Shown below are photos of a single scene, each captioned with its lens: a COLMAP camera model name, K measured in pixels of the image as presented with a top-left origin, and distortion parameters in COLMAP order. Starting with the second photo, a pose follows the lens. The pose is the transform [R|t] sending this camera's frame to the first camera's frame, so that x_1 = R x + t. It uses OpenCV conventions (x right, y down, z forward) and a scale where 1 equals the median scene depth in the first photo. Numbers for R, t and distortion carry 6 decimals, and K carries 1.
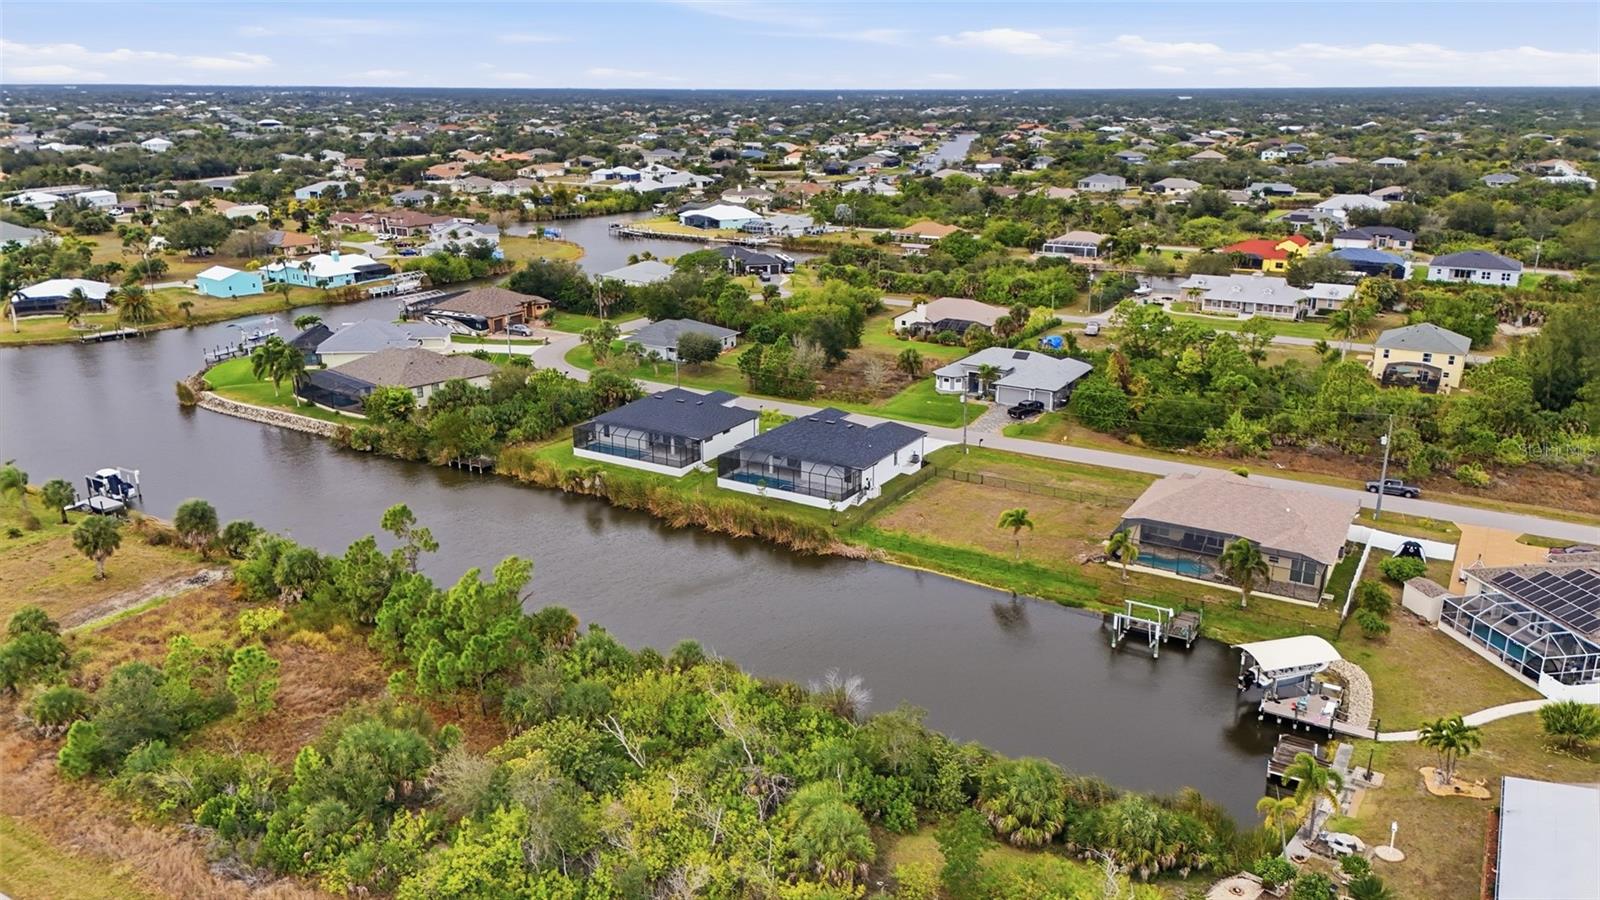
lens RADIAL K [[1163.8, 0, 802.4], [0, 1163.8, 452.2], [0, 0, 1]] dist [0.082907, -0.094372]
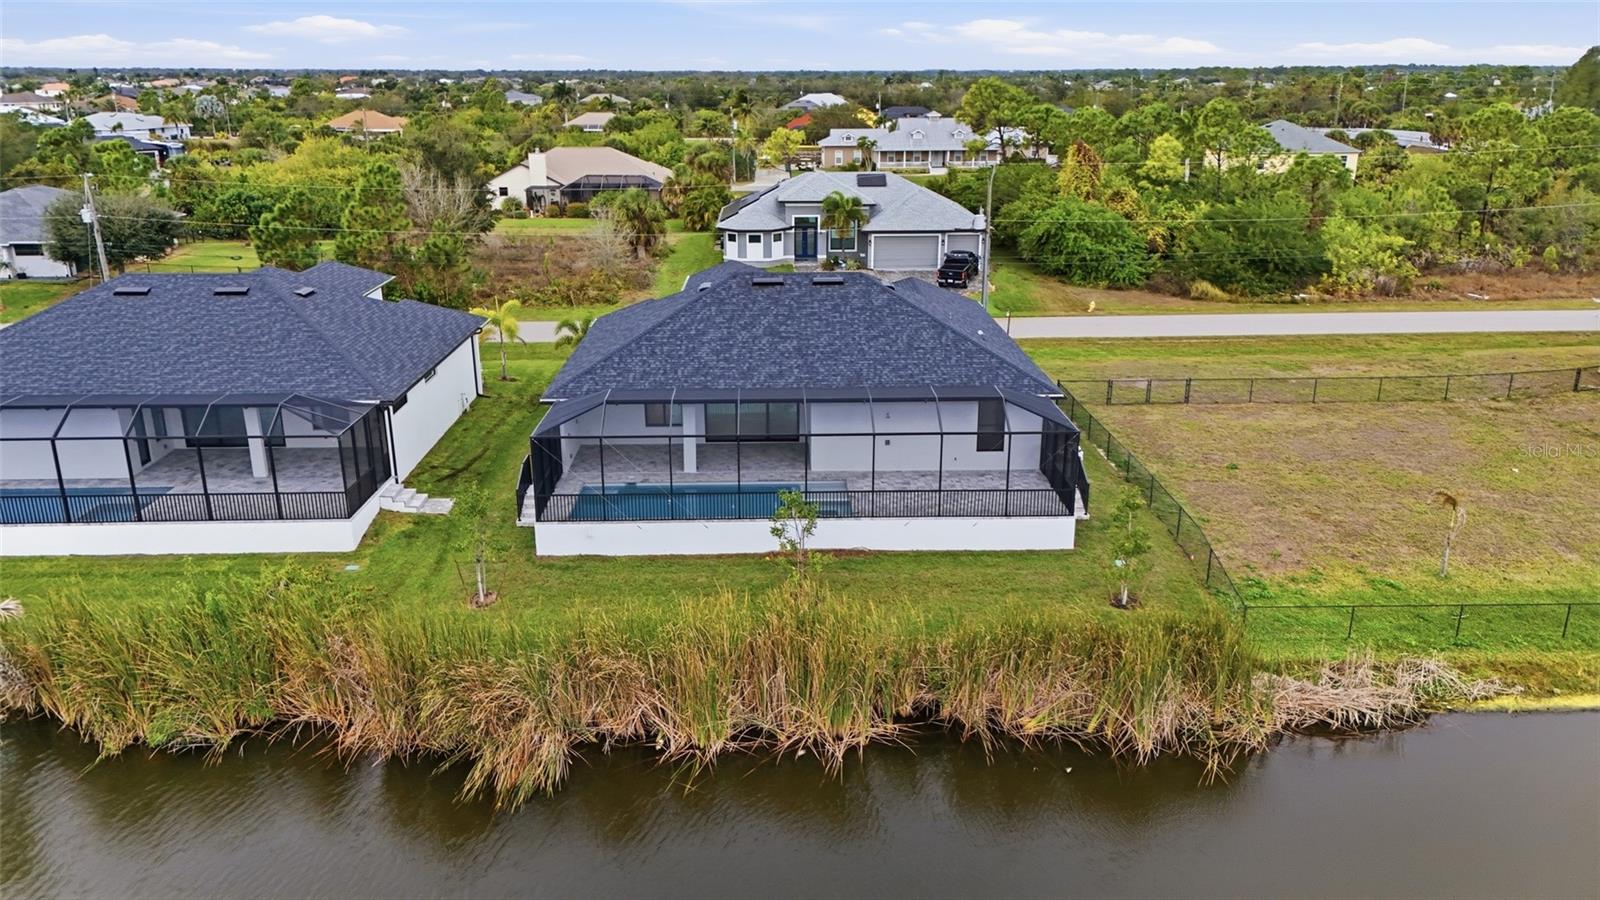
lens RADIAL K [[1163.8, 0, 802.4], [0, 1163.8, 452.2], [0, 0, 1]] dist [0.082907, -0.094372]
pose [[0.844010, -0.168617, 0.509131, -0.148435], [0.162395, 0.985076, 0.057034, 0.000804], [-0.511150, 0.034543, 0.858797, 0.718674]]
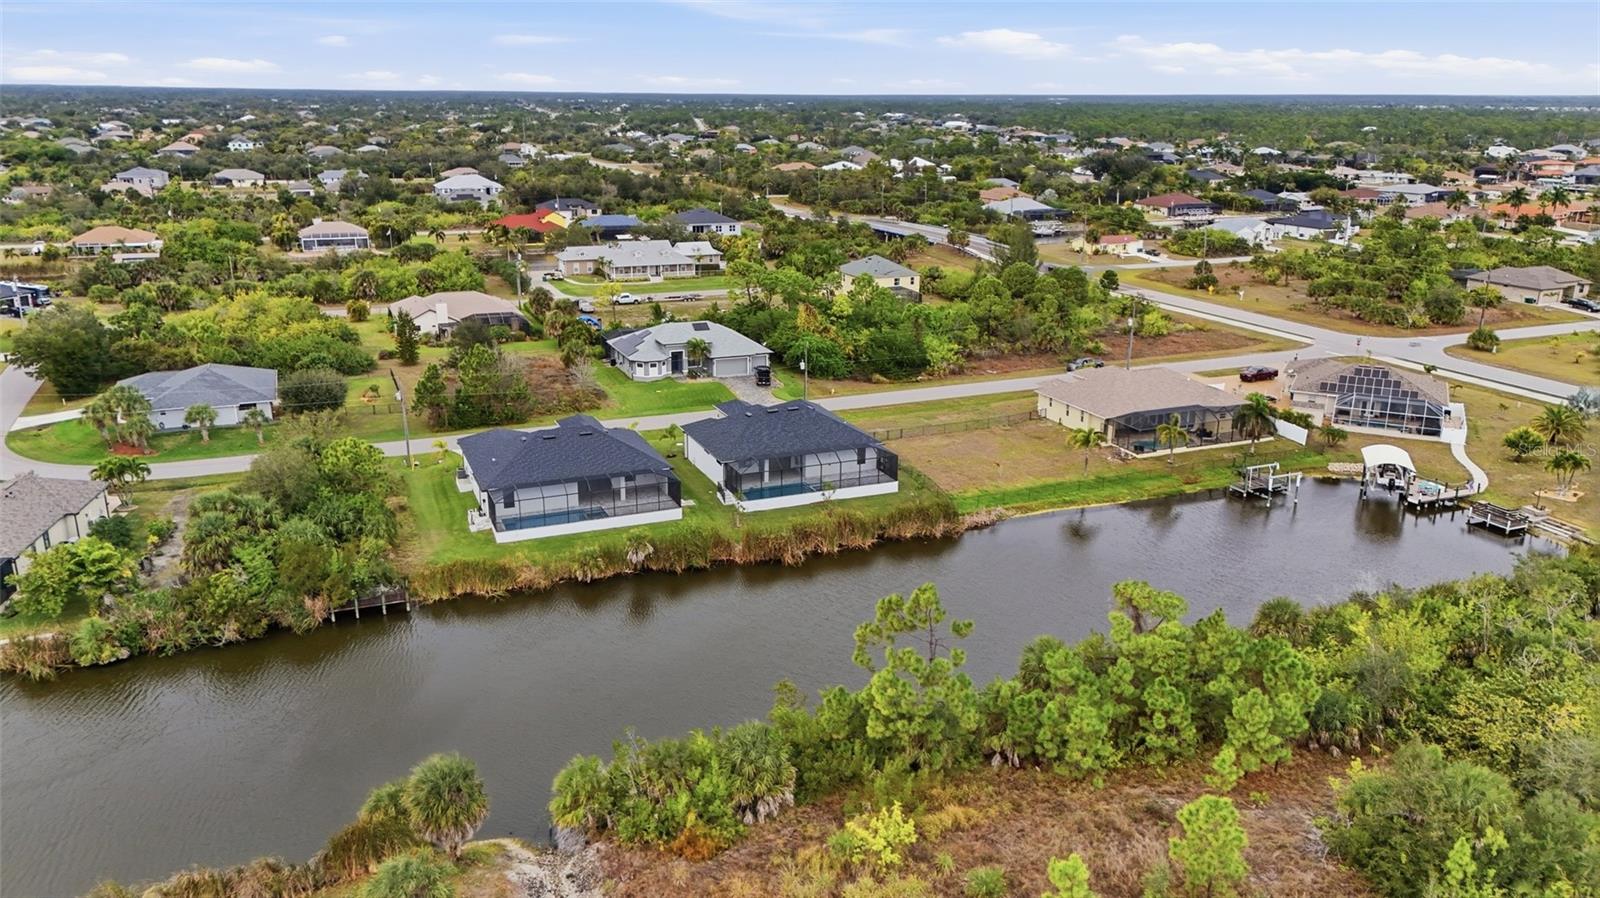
lens RADIAL K [[1163.8, 0, 802.4], [0, 1163.8, 451.2], [0, 0, 1]] dist [0.082907, -0.094372]
pose [[0.590272, -0.233506, 0.772692, -0.640907], [0.232903, 0.965802, 0.113946, -0.091159], [-0.772875, 0.112703, 0.624470, 0.444628]]
